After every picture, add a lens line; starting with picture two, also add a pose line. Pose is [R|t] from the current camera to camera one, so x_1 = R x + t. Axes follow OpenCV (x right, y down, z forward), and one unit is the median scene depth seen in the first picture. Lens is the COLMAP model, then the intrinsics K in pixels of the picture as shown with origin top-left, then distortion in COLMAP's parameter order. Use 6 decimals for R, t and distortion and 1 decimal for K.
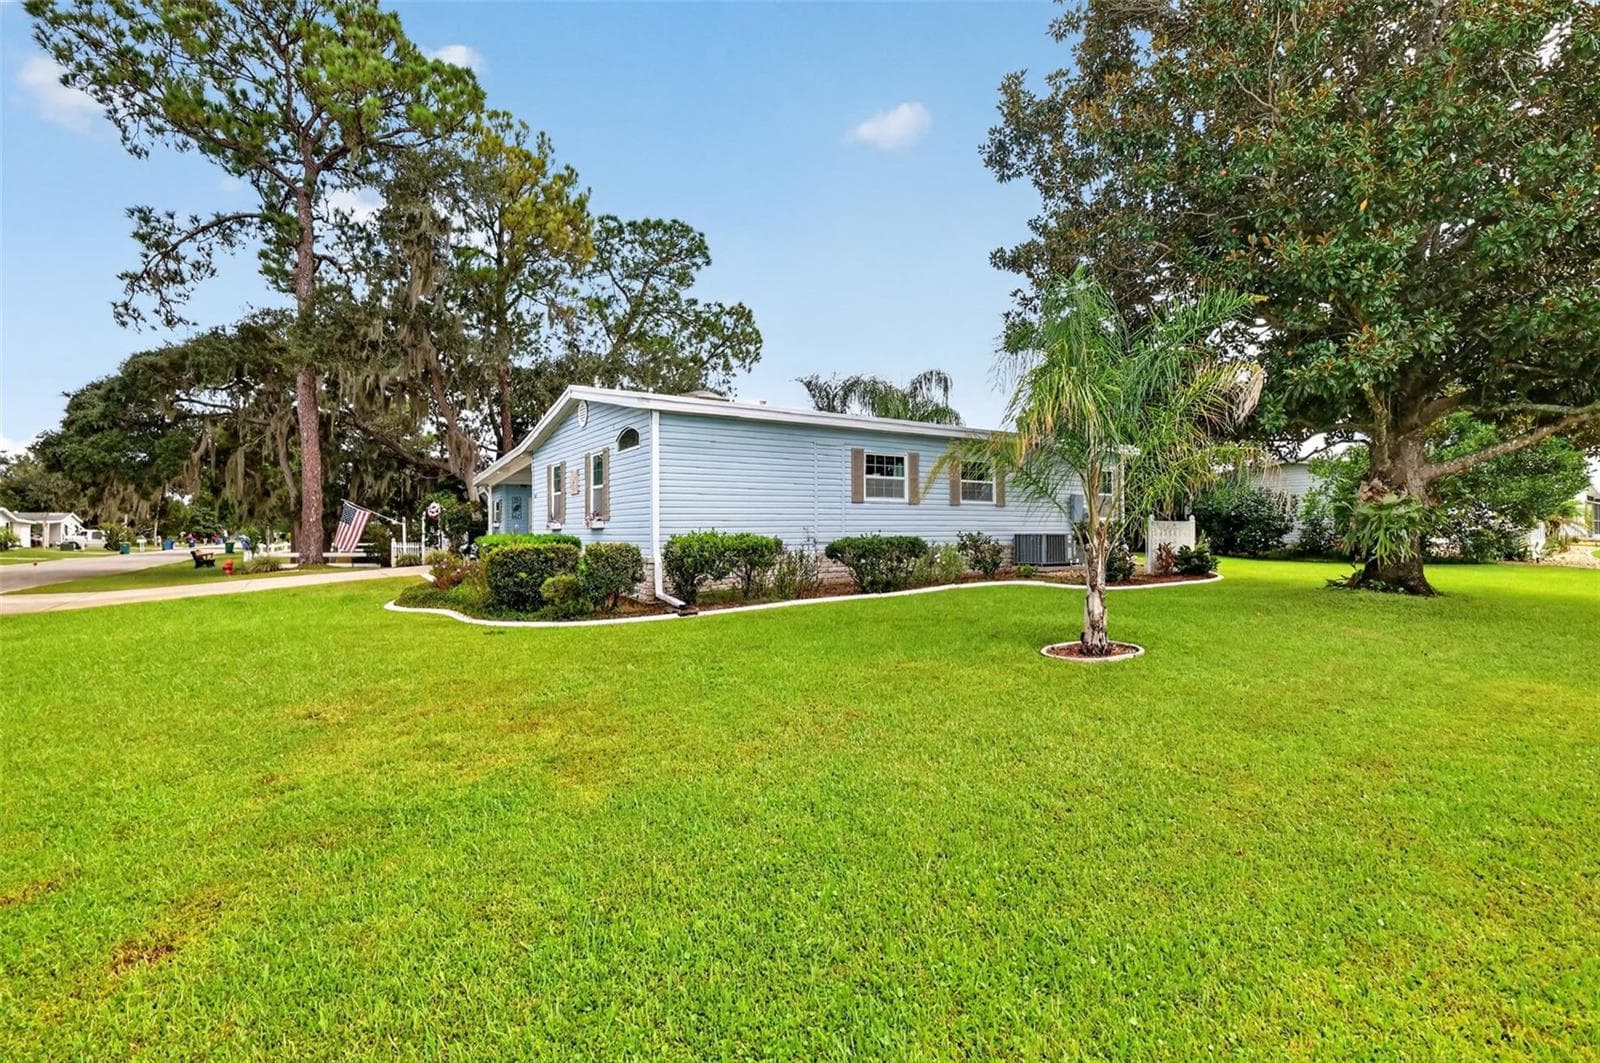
lens RADIAL K [[698.8, 0, 800.0], [0, 698.8, 531.5], [0, 0, 1]] dist [0.000145, 0.000087]
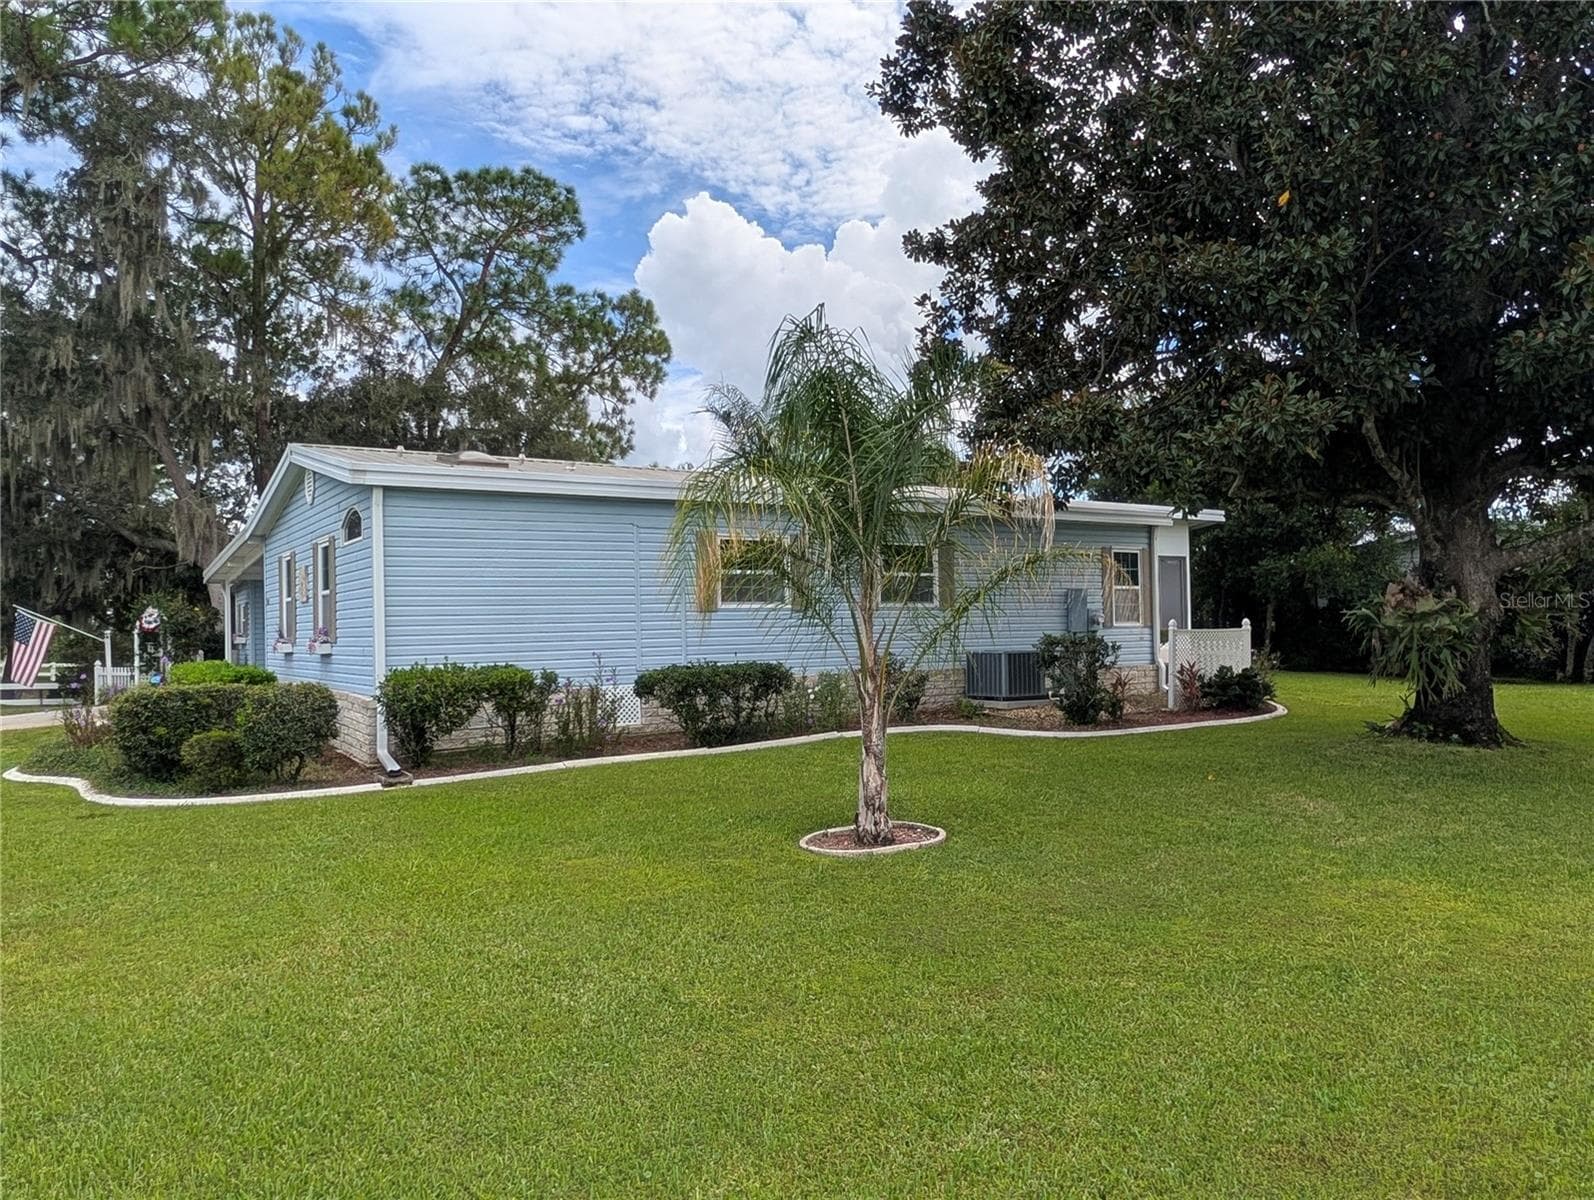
lens RADIAL K [[1115.2, 0, 797.3], [0, 1115.2, 617.6], [0, 0, 1]] dist [0.002023, -0.001093]
pose [[0.999523, -0.012587, -0.028203, 0.113631], [0.012338, 0.999884, -0.008961, -0.013671], [0.028313, 0.008609, 0.999562, -0.043030]]
